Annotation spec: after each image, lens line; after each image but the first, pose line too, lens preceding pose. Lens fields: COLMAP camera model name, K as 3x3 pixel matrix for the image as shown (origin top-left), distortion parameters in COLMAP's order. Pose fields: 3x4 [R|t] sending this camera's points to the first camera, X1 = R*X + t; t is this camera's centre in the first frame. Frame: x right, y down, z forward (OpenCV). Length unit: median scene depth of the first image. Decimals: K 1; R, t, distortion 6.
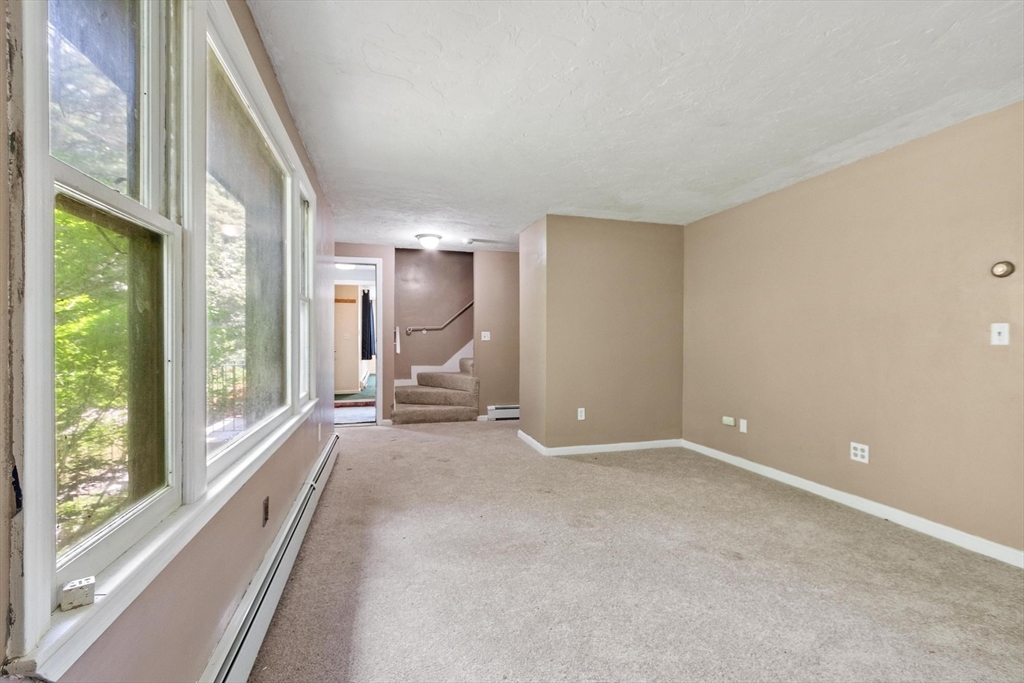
lens RADIAL K [[437.6, 0, 517.3], [0, 437.6, 341.8], [0, 0, 1]] dist [0.000398, 0.000565]
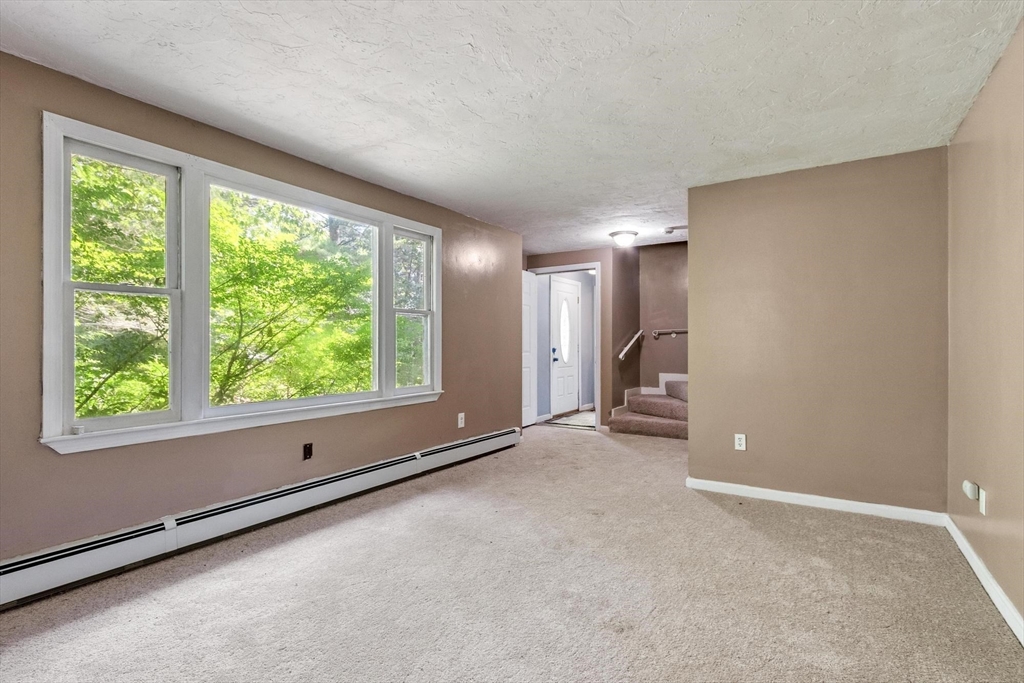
lens RADIAL K [[517.5, 0, 546.0], [0, 517.5, 341.2], [0, 0, 1]] dist [0.001613, 0.000649]
pose [[0.668892, -0.007133, -0.743326, 0.611075], [-0.002501, 0.999927, -0.011845, 0.003523], [0.743356, 0.009782, 0.668825, 0.168210]]
